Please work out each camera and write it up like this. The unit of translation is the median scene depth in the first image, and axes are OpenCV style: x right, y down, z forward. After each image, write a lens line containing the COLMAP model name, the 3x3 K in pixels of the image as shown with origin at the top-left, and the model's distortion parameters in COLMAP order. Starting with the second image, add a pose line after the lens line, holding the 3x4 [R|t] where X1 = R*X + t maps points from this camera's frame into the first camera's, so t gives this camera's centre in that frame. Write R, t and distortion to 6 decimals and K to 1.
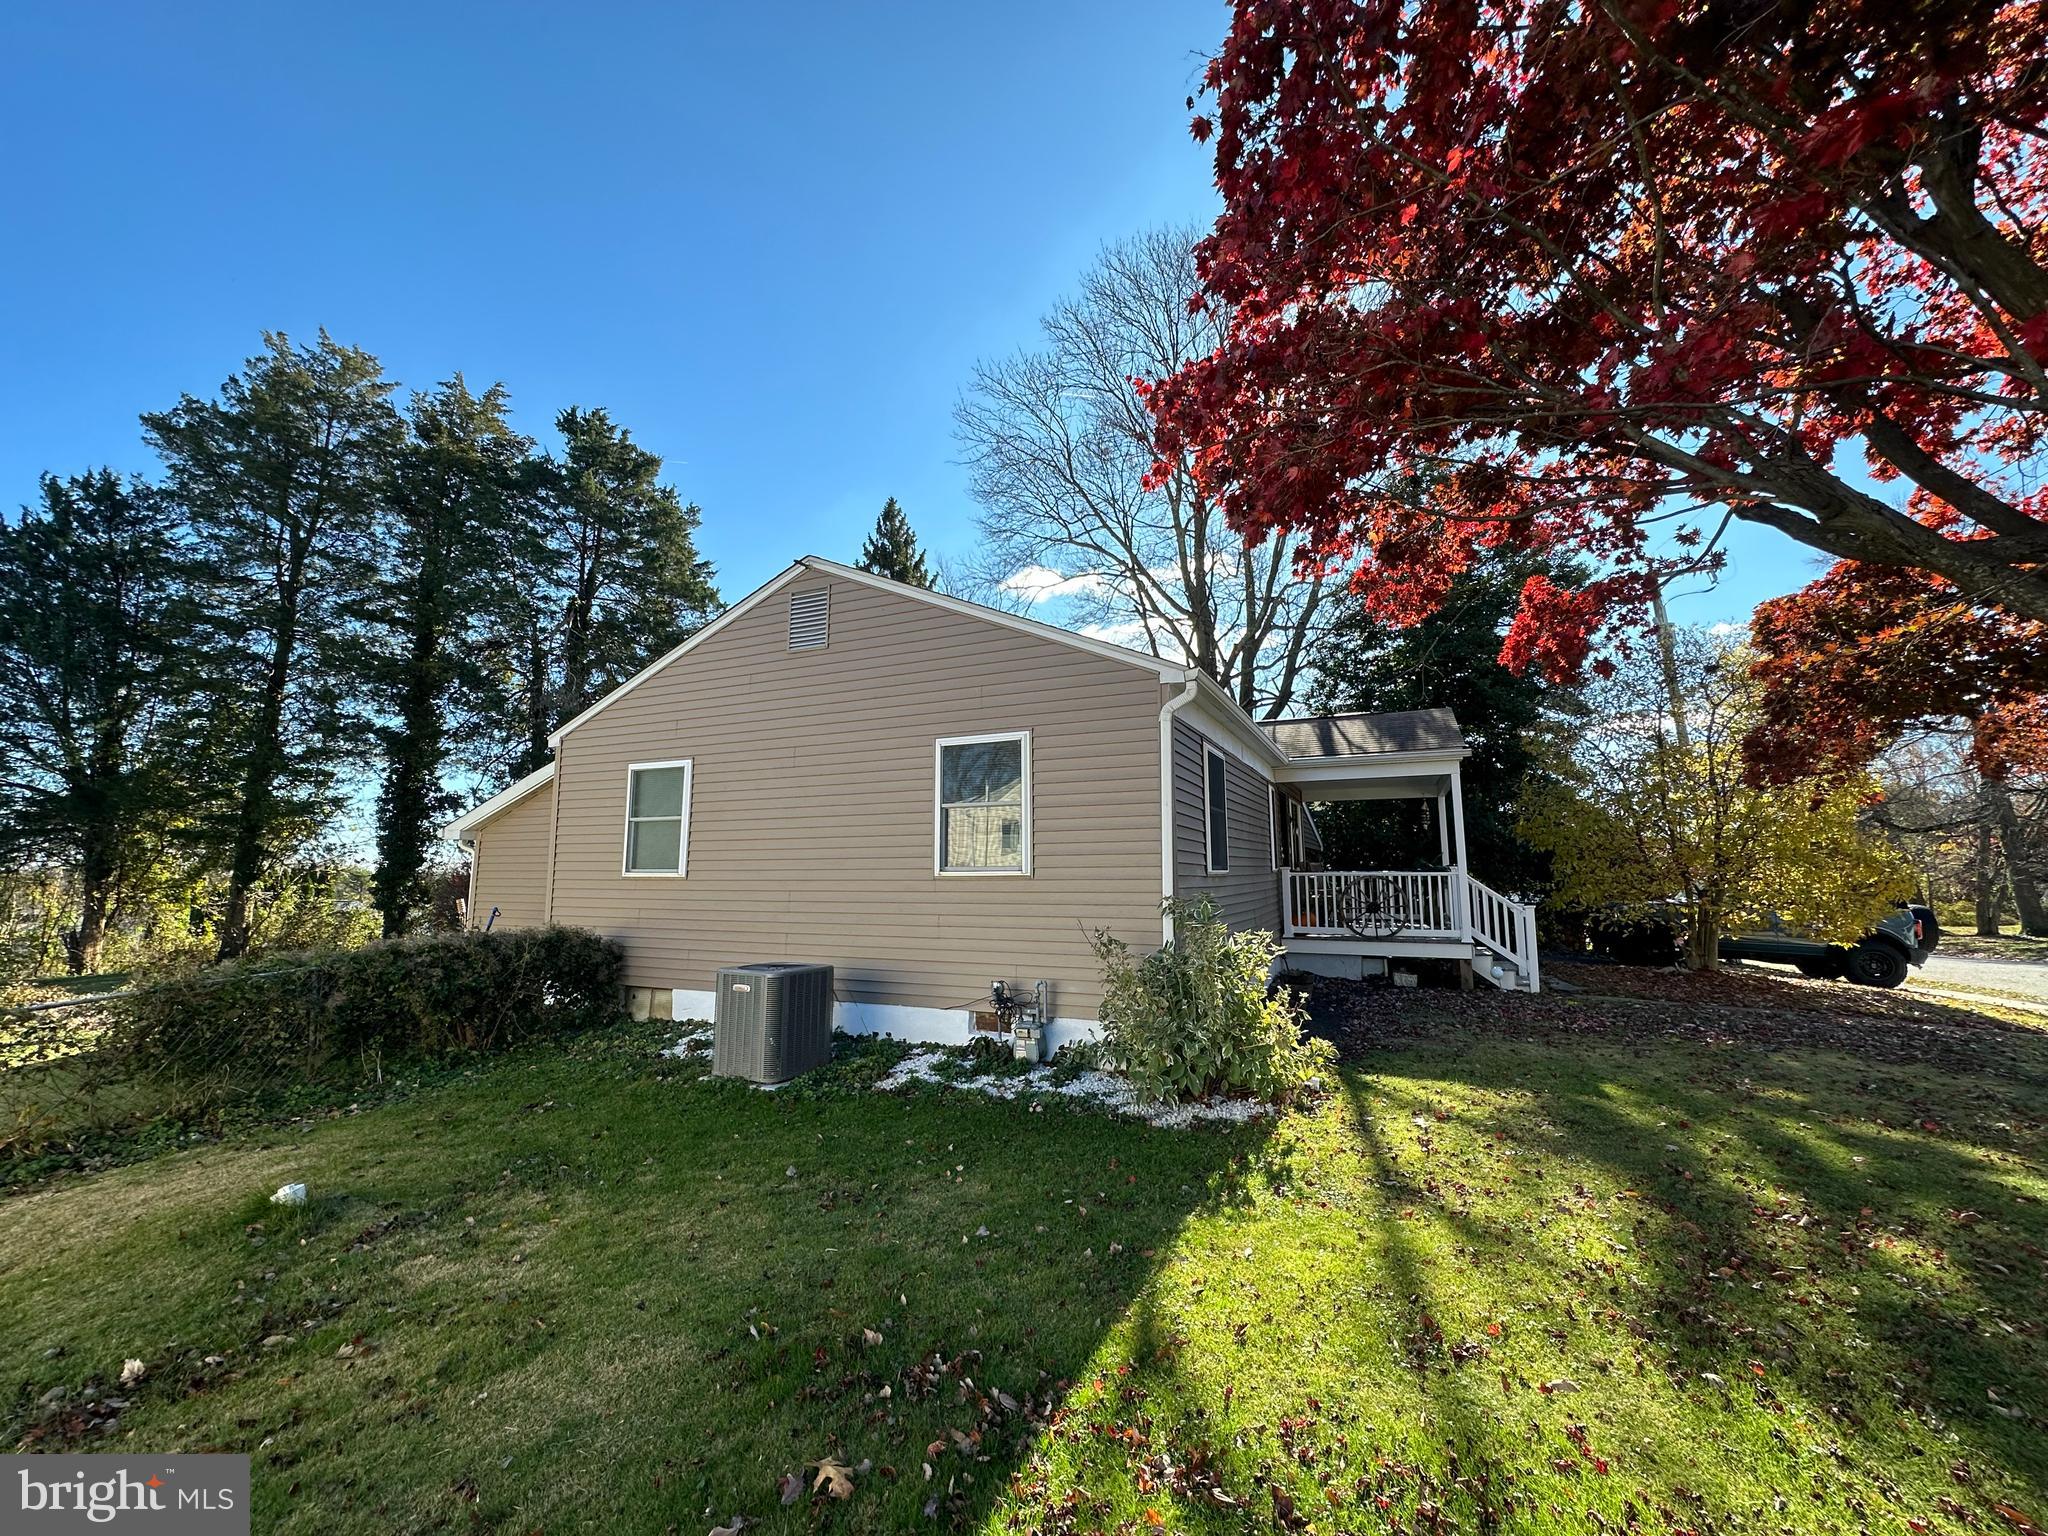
lens RADIAL K [[818.9, 0, 1024.0], [0, 818.9, 768.0], [0, 0, 1]] dist [-0.002264, -0.000515]
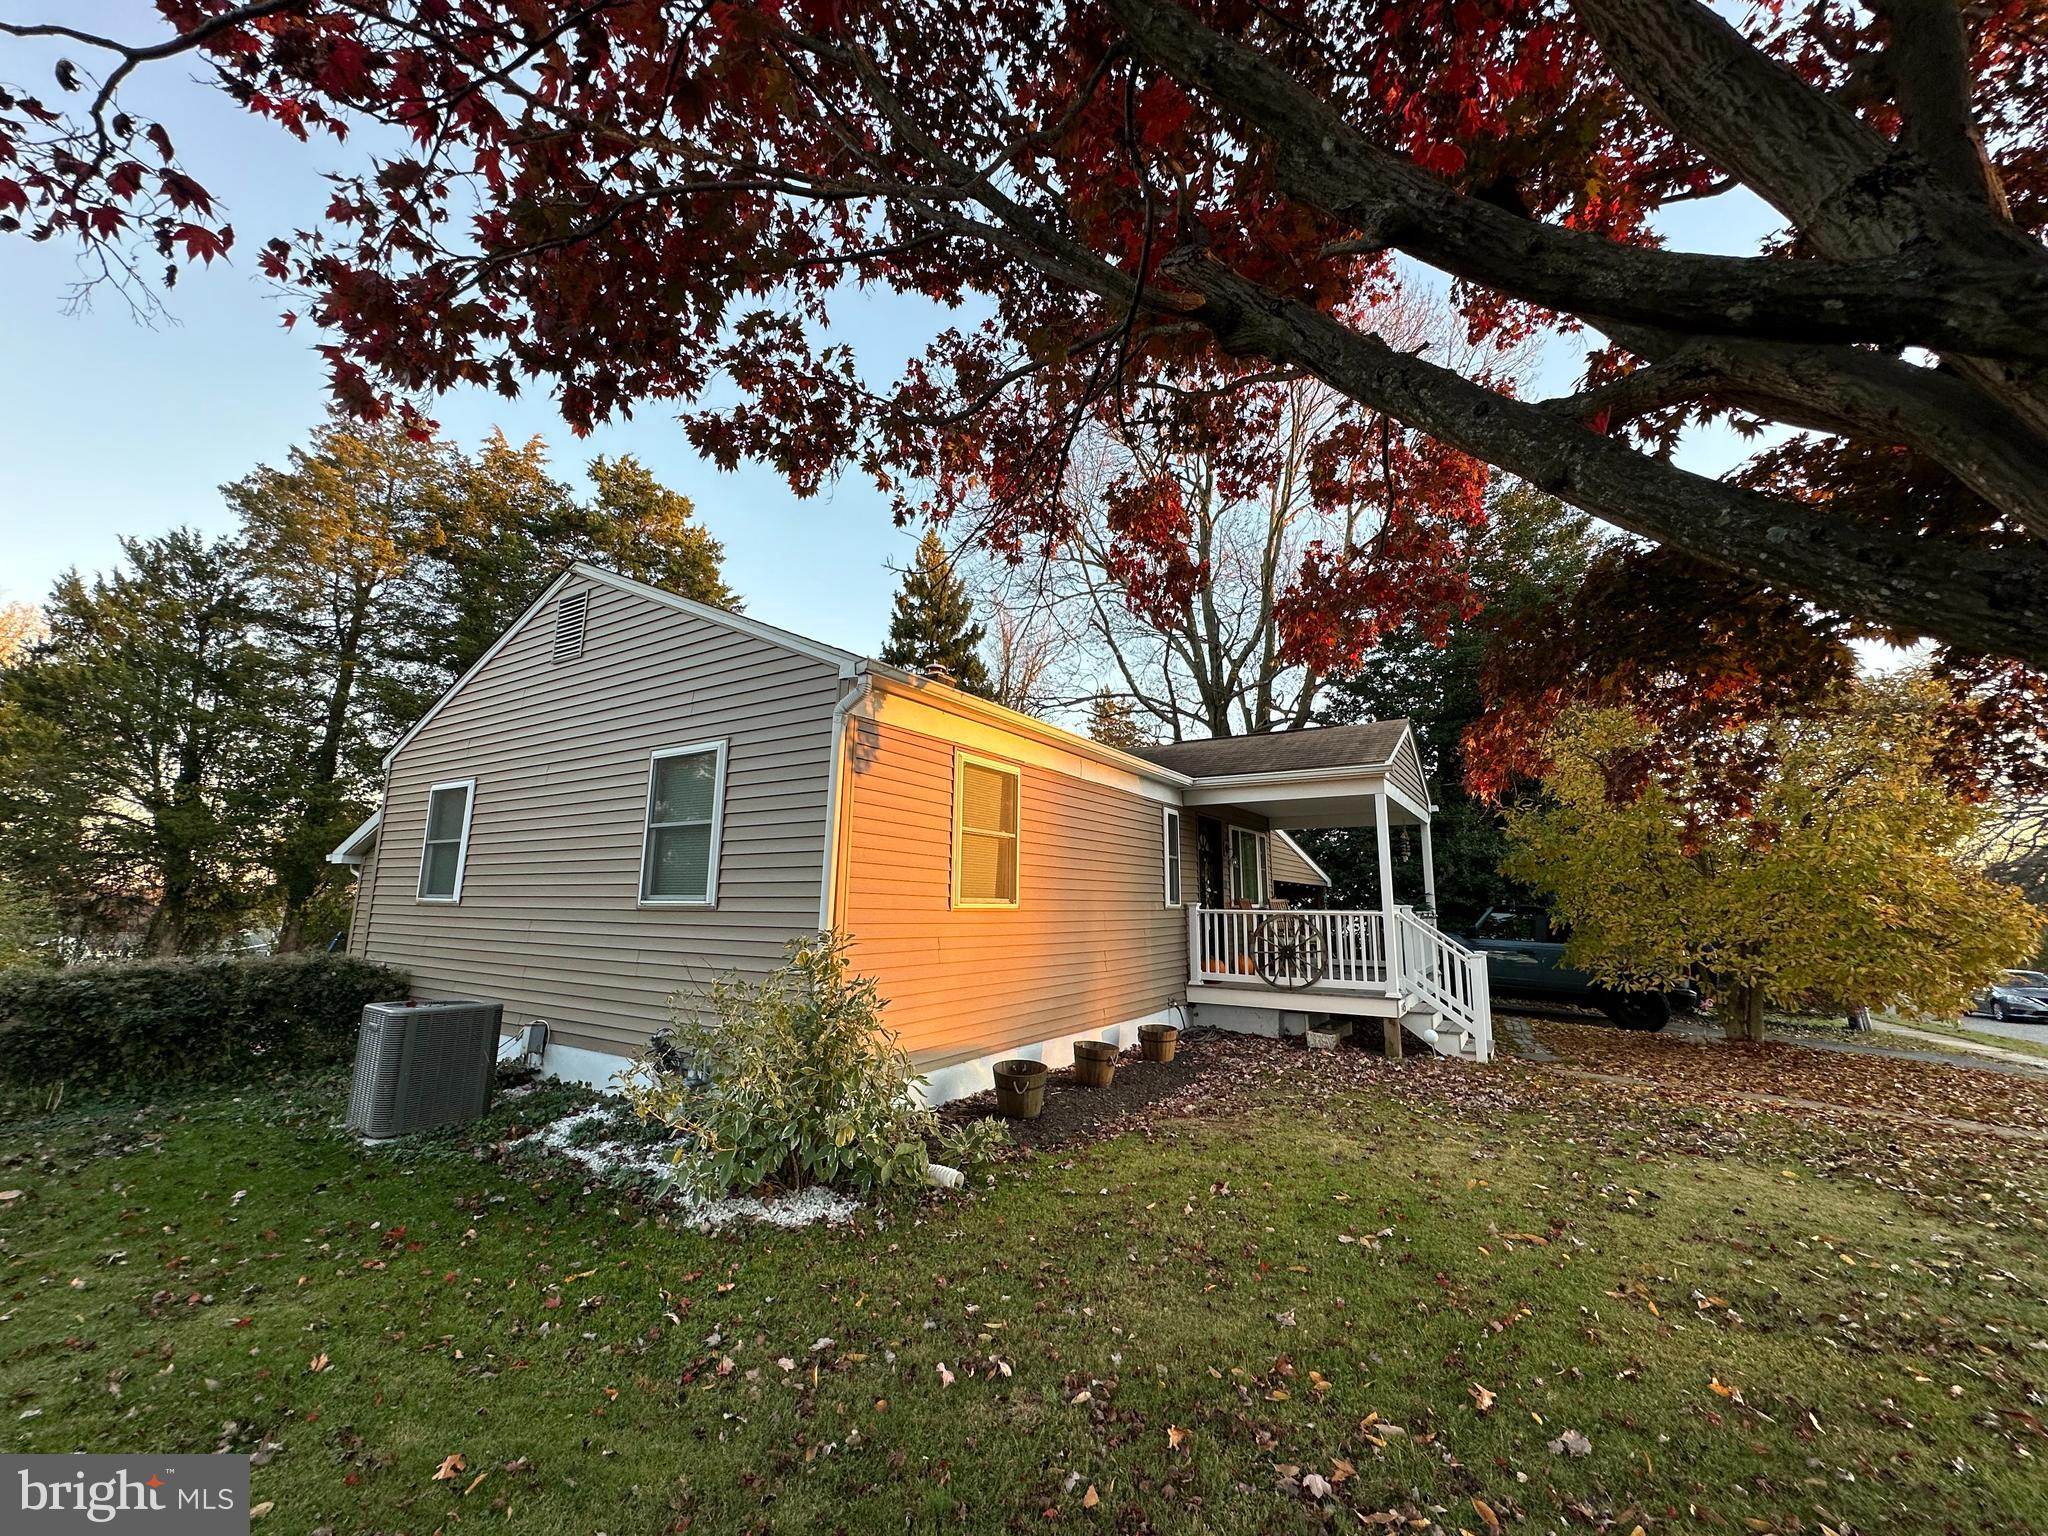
lens RADIAL K [[818.9, 0, 1024.0], [0, 818.9, 768.0], [0, 0, 1]] dist [-0.002264, -0.000515]
pose [[0.990005, -0.008804, -0.140760, 0.154732], [0.003101, 0.999167, -0.040685, 0.007269], [0.141001, 0.039842, 0.989207, 0.063290]]
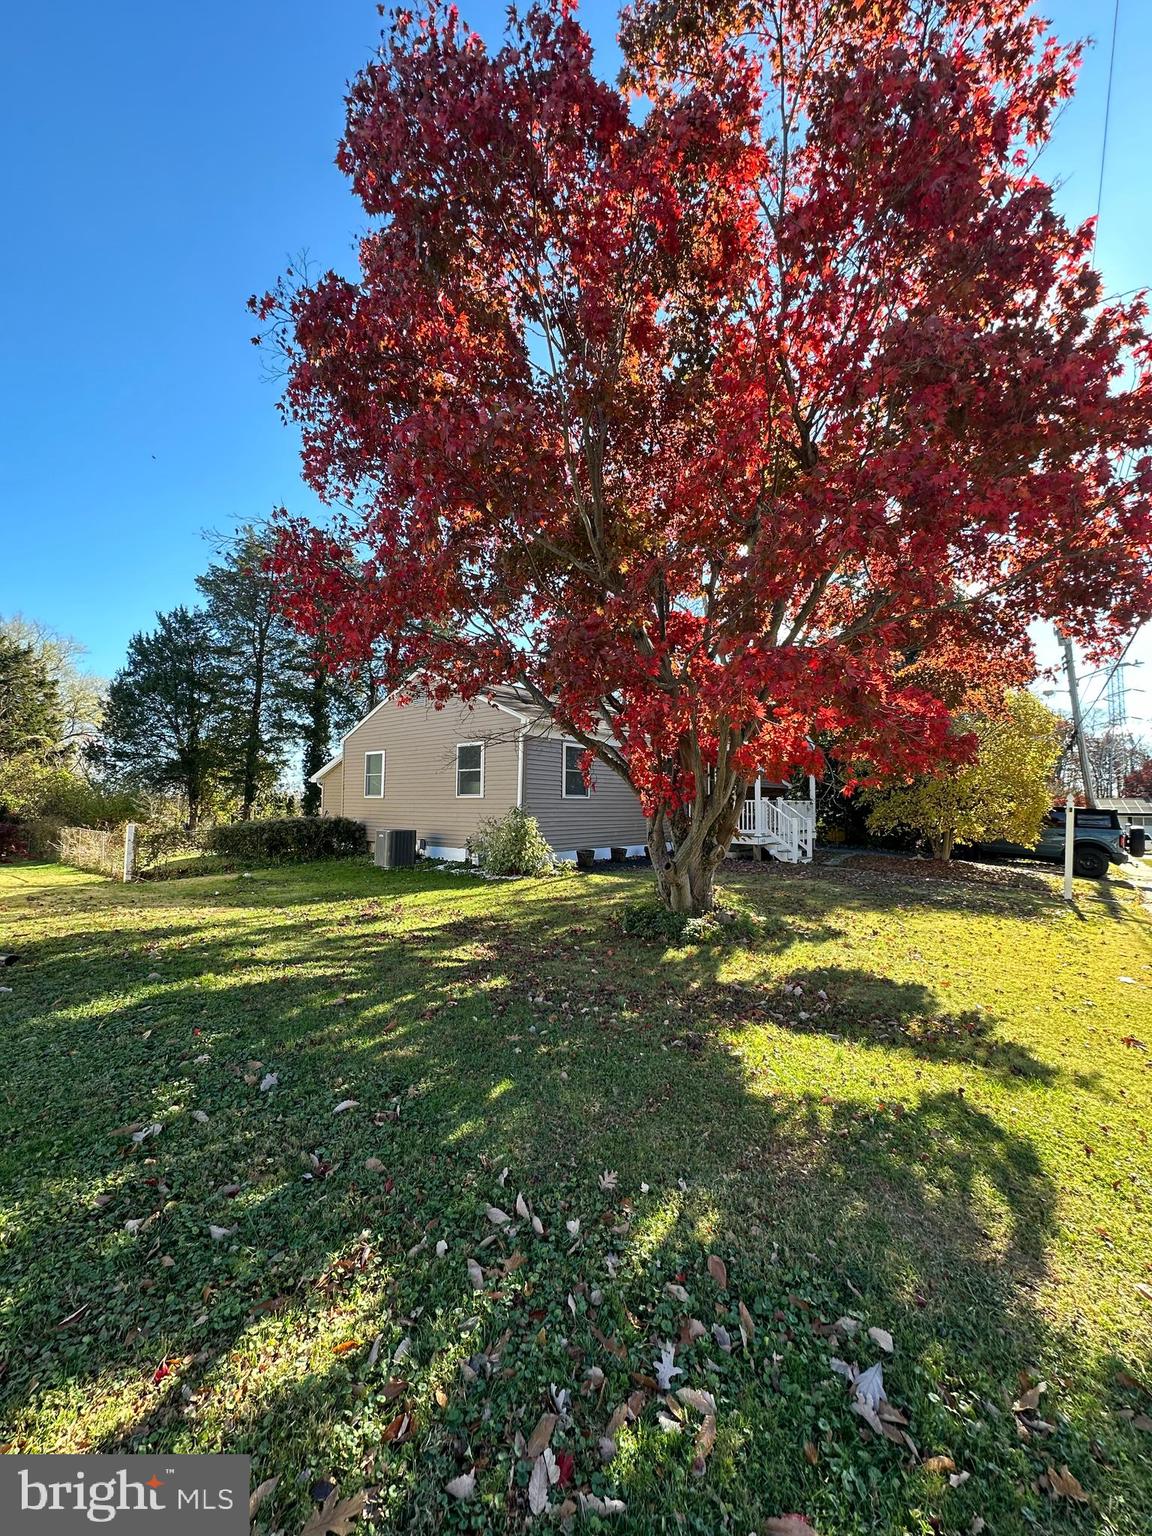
lens RADIAL K [[614.2, 0, 576.0], [0, 614.2, 768.0], [0, 0, 1]] dist [-0.002264, -0.000515]
pose [[0.960269, -0.005404, -0.279023, 0.284281], [0.024738, 0.997525, 0.065818, -0.028192], [0.277976, -0.070106, 0.958026, -0.263114]]
